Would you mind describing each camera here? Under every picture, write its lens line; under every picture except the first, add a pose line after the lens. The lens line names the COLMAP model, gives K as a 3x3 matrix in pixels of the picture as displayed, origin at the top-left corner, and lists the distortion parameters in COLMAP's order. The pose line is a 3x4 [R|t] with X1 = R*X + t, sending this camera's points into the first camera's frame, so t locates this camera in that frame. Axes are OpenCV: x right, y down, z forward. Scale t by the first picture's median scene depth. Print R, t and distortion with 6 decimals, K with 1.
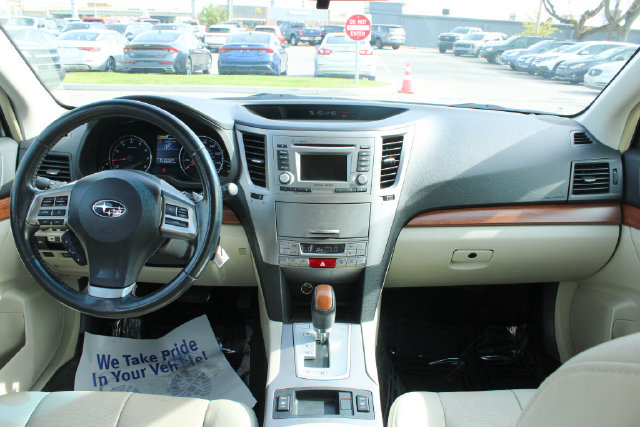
lens RADIAL K [[514.0, 0, 333.4], [0, 514.0, 213.5], [0, 0, 1]] dist [-0.124089, 0.063580]
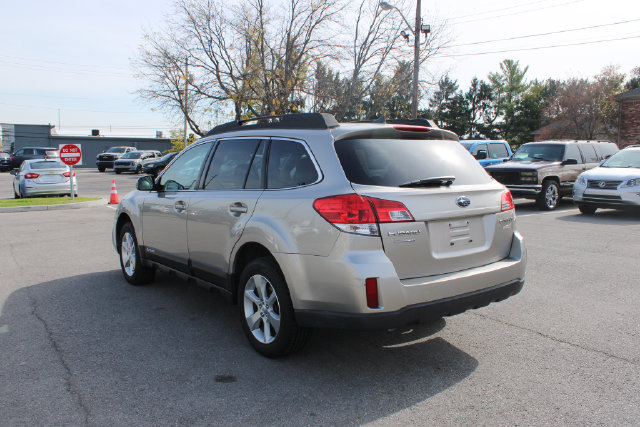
lens RADIAL K [[546.6, 0, 307.4], [0, 546.6, 227.0], [0, 0, 1]] dist [-0.138875, 0.104814]
pose [[0.820179, -0.098436, 0.563575, -0.177479], [0.209053, 0.968531, -0.135070, 0.075121], [-0.532544, 0.228599, 0.814947, -0.247968]]
